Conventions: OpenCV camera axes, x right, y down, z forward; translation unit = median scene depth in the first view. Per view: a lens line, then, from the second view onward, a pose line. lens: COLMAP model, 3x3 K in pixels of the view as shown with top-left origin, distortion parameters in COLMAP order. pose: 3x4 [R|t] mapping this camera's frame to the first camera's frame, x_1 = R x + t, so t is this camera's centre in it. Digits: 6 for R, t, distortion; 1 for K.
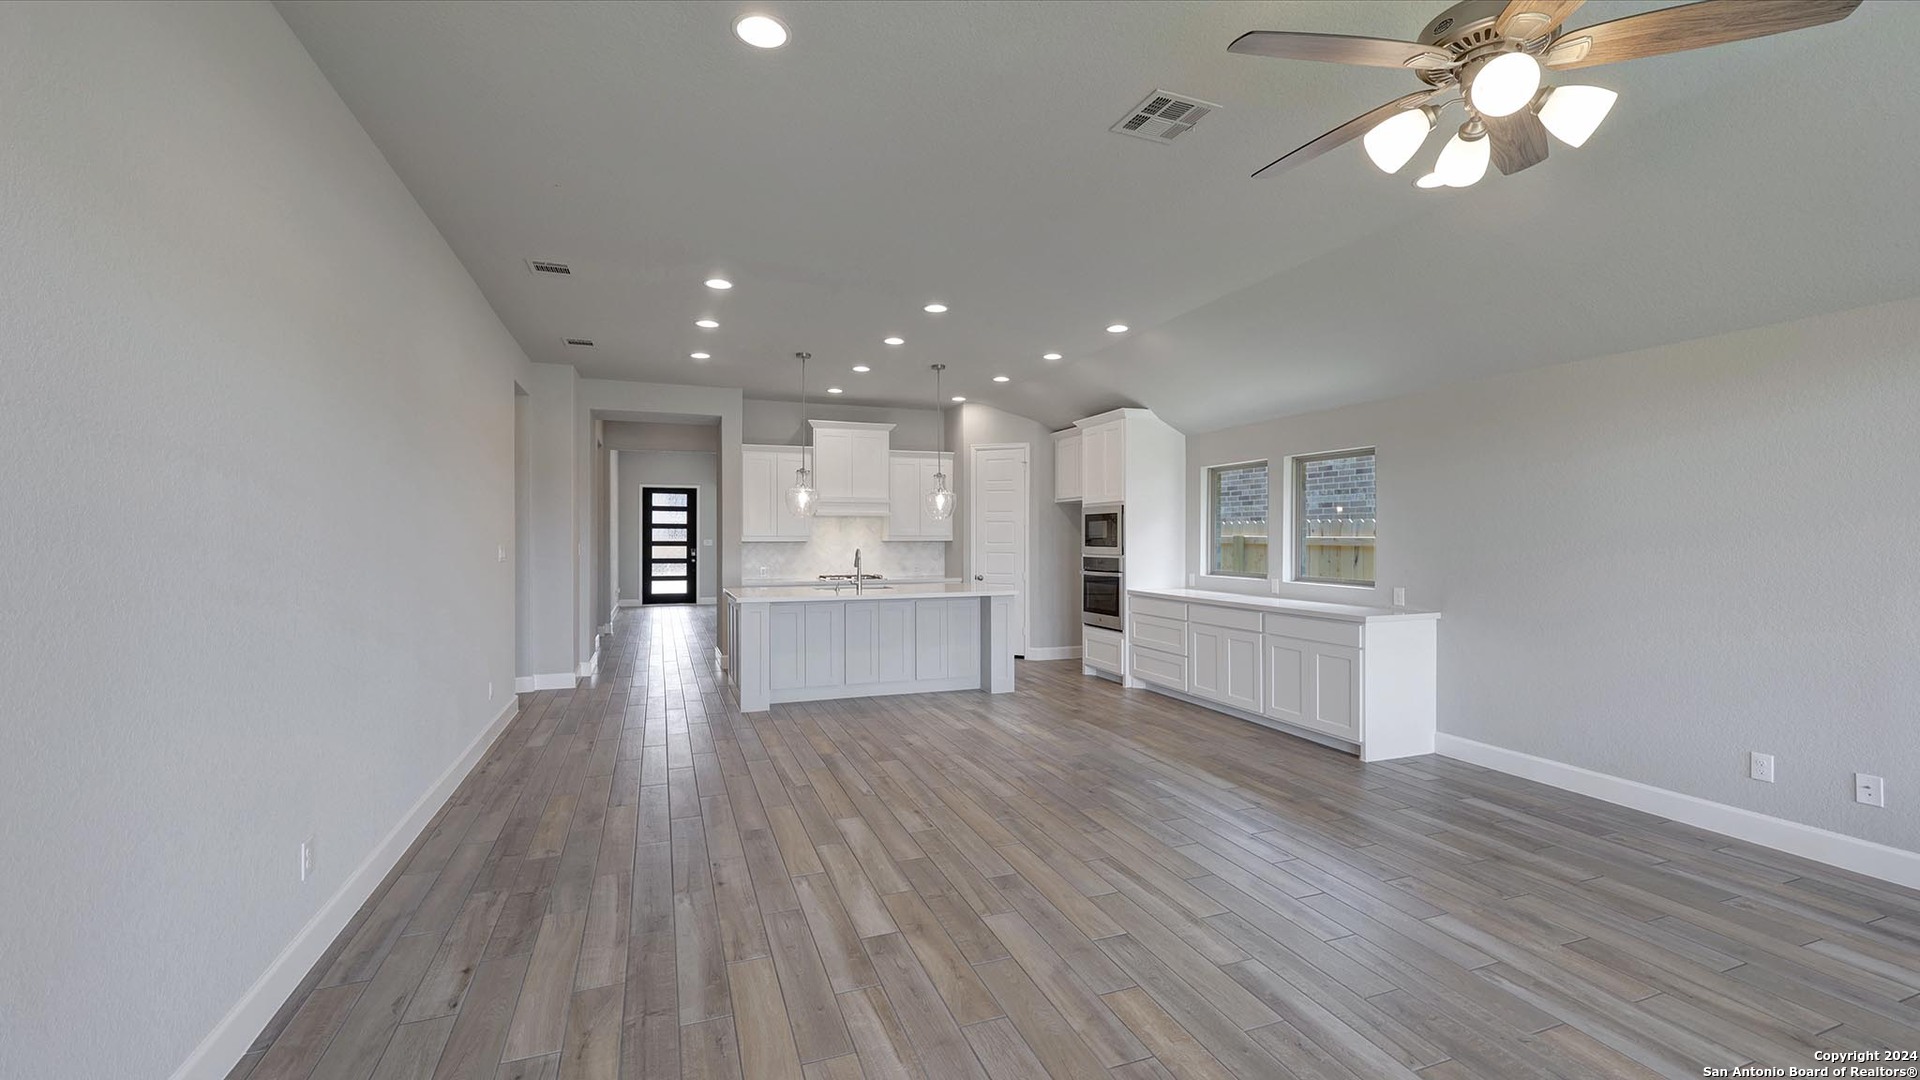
lens RADIAL K [[785.0, 0, 952.9], [0, 785.0, 540.2], [0, 0, 1]] dist [-0.002618, -0.000128]
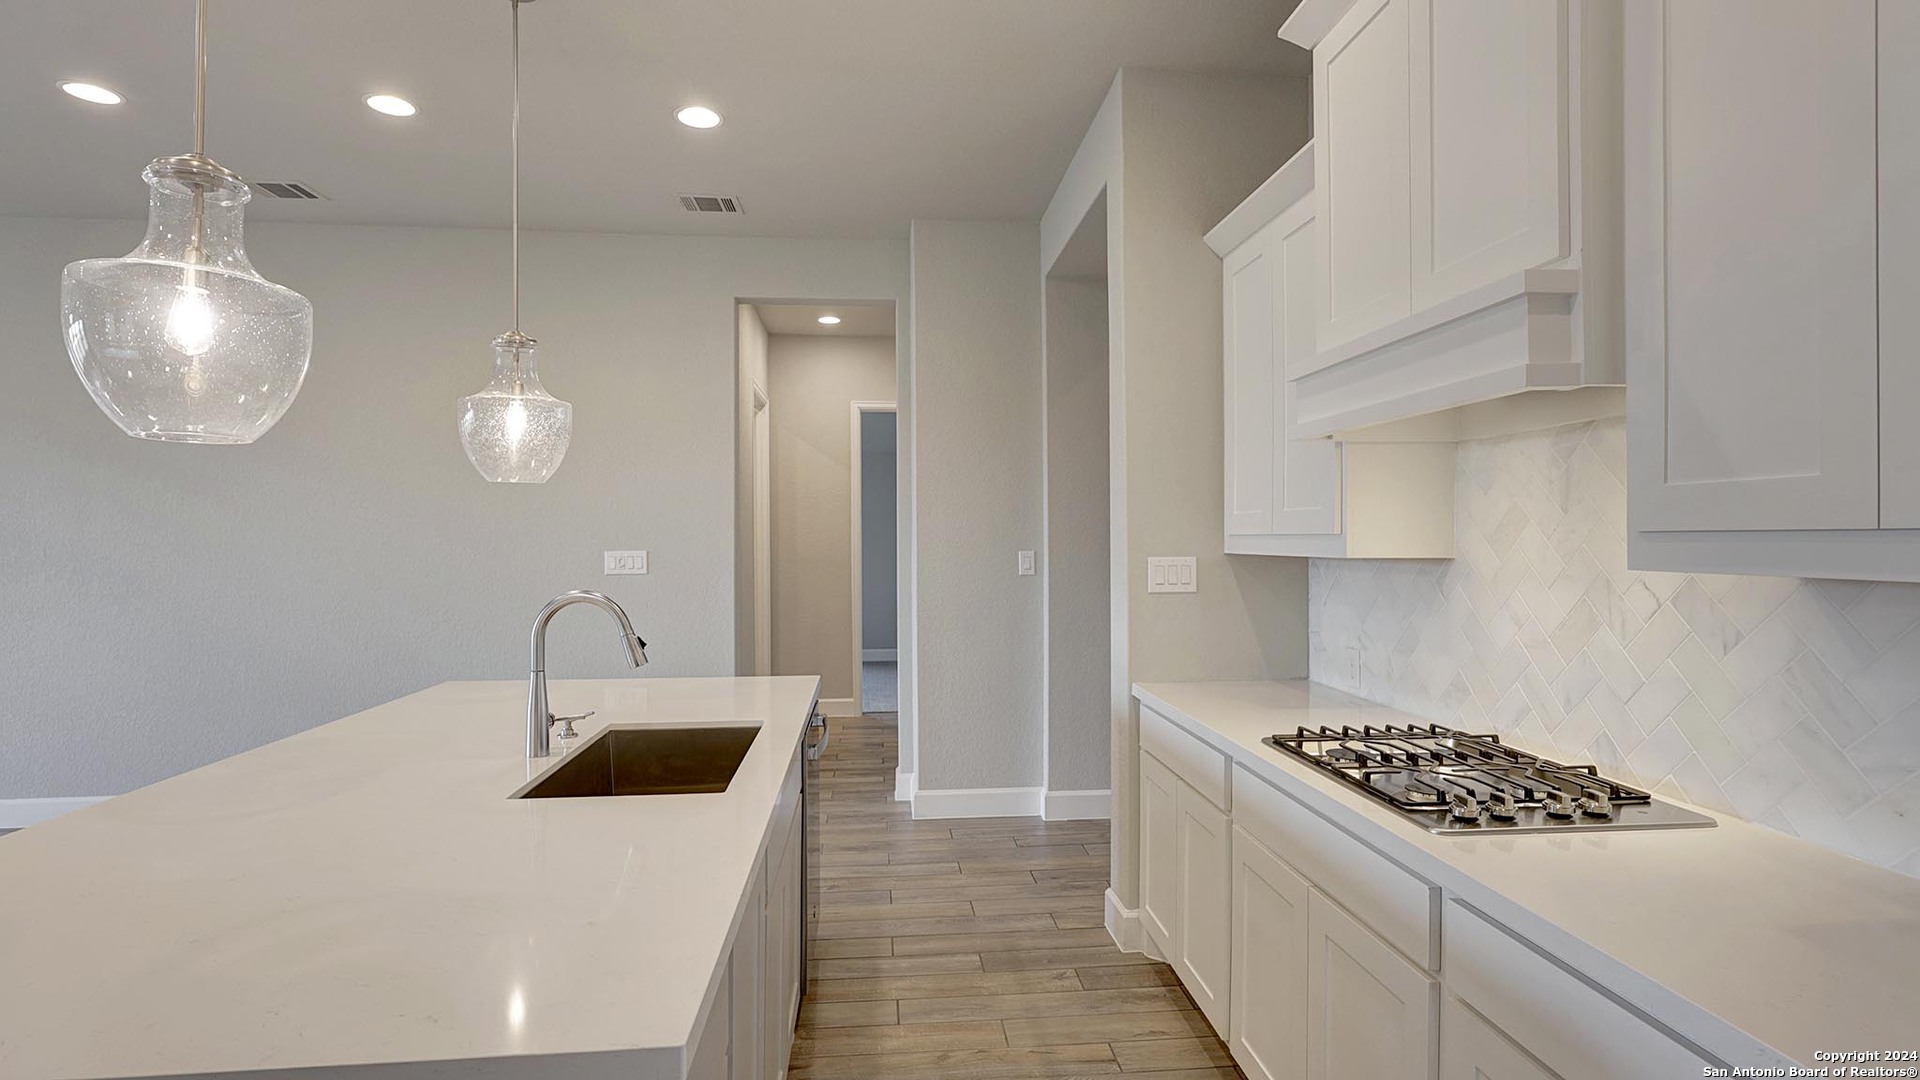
lens RADIAL K [[927.5, 0, 953.9], [0, 927.5, 533.0], [0, 0, 1]] dist [-0.001493, -0.000165]
pose [[-0.264897, -0.000314, -0.964277, 0.130449], [-0.002208, 0.999998, 0.000281, -0.006847], [0.964274, 0.002203, -0.264898, 1.215035]]
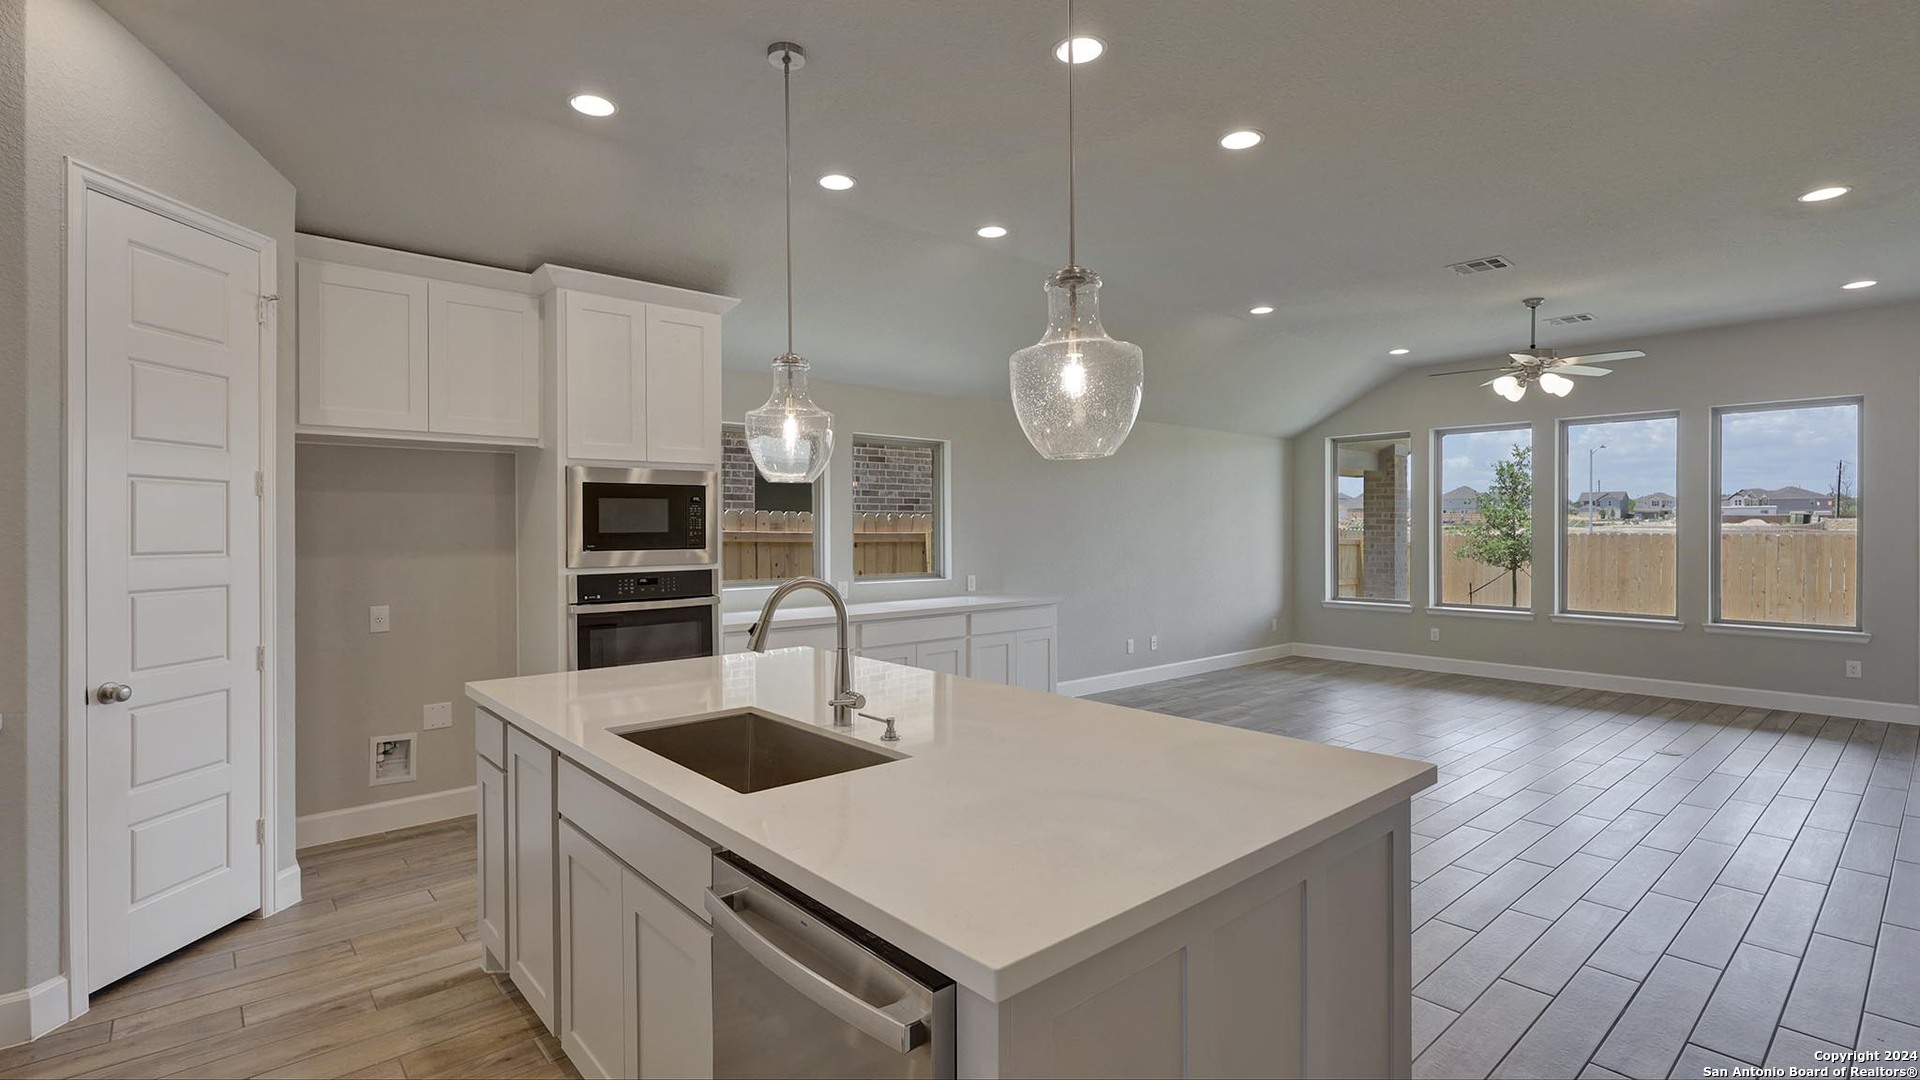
lens RADIAL K [[891.4, 0, 950.1], [0, 891.4, 536.7], [0, 0, 1]] dist [-0.001700, 0.000452]
pose [[-0.369307, -0.004965, 0.929294, -0.428410], [0.009499, 0.999913, 0.009117, -0.004097], [-0.929259, 0.012195, -0.369228, 1.095074]]
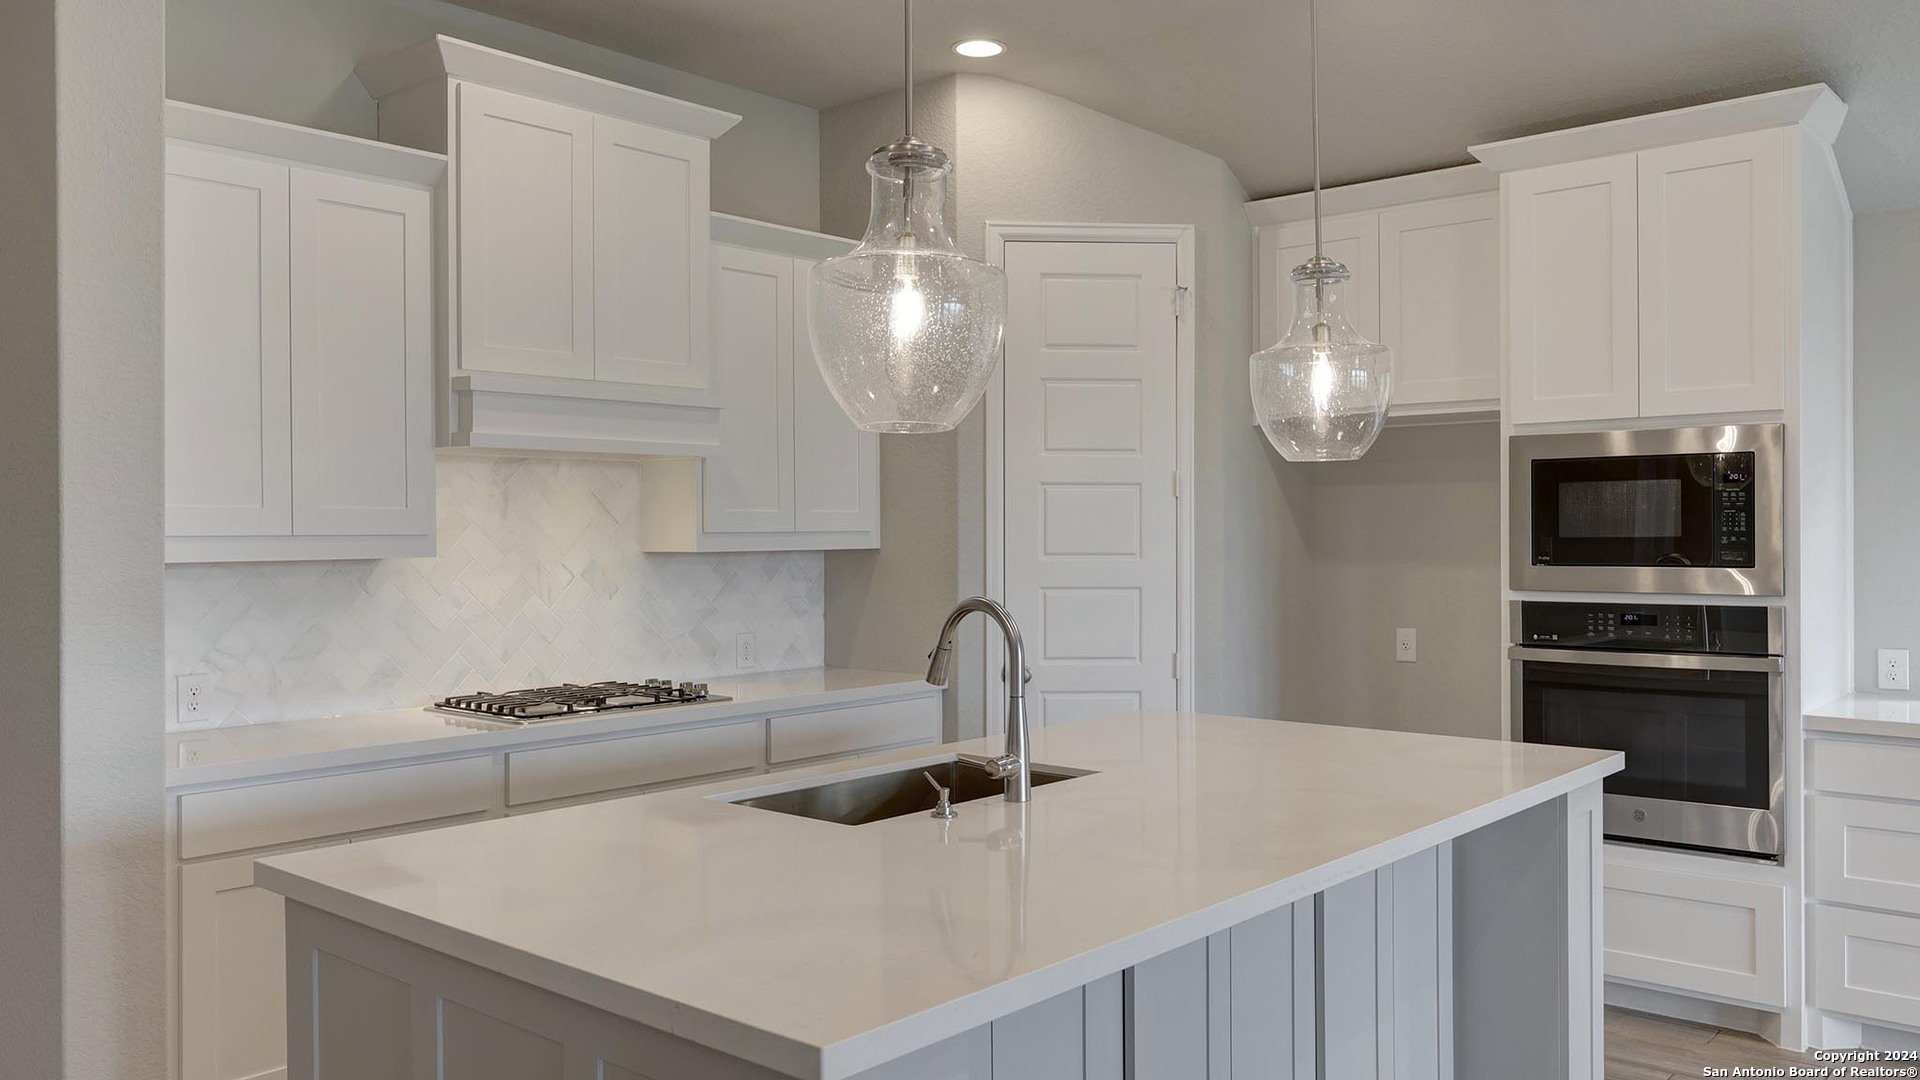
lens RADIAL K [[1486.2, 0, 960.2], [0, 1486.2, 531.0], [0, 0, 1]] dist [-0.044108, -0.001016]
pose [[0.886100, -0.002299, 0.463488, -0.309977], [0.005090, 0.999976, -0.004769, -0.004441], [-0.463465, 0.006585, 0.886091, 0.670570]]
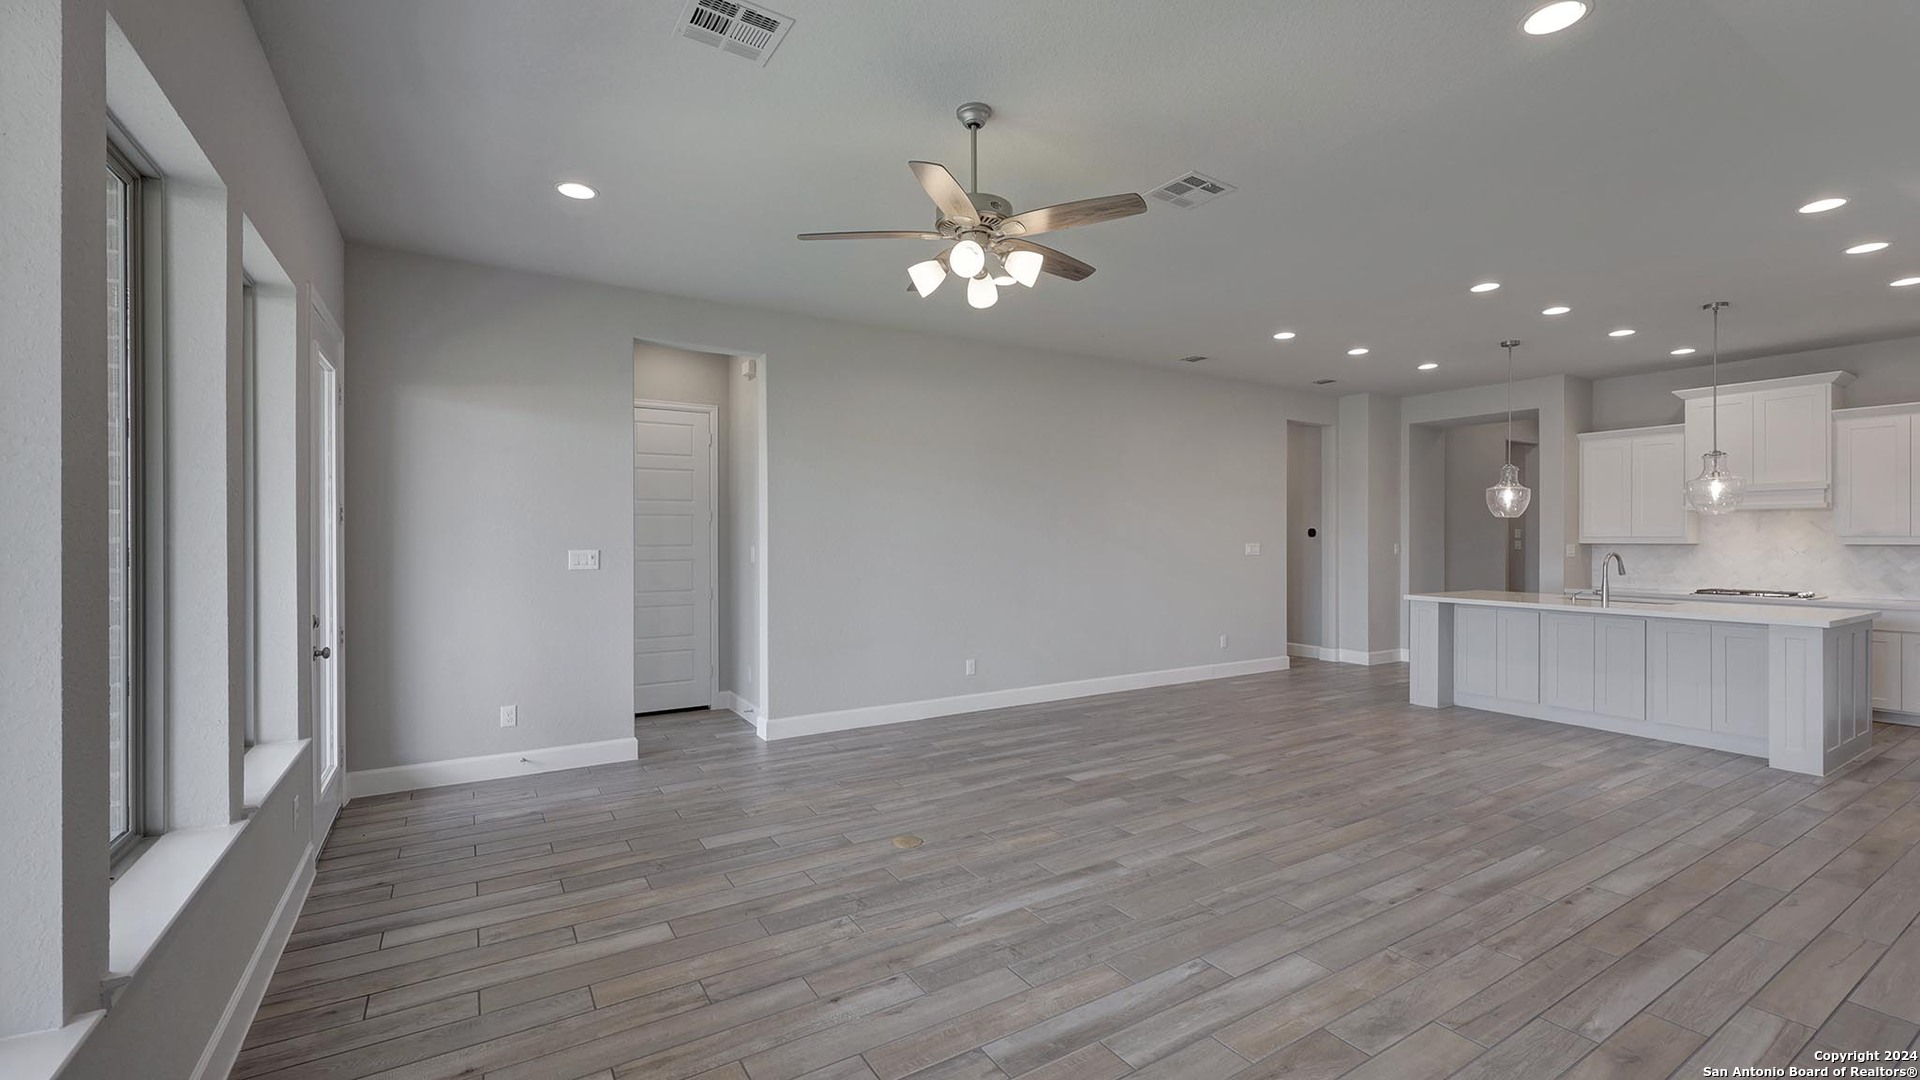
lens RADIAL K [[785.0, 0, 959.6], [0, 785.0, 535.6], [0, 0, 1]] dist [-0.002618, -0.000128]
pose [[0.200335, -0.001103, -0.979727, 0.555894], [-0.006670, 0.999975, -0.002489, 0.000416], [0.979705, 0.007034, 0.200323, 0.167295]]
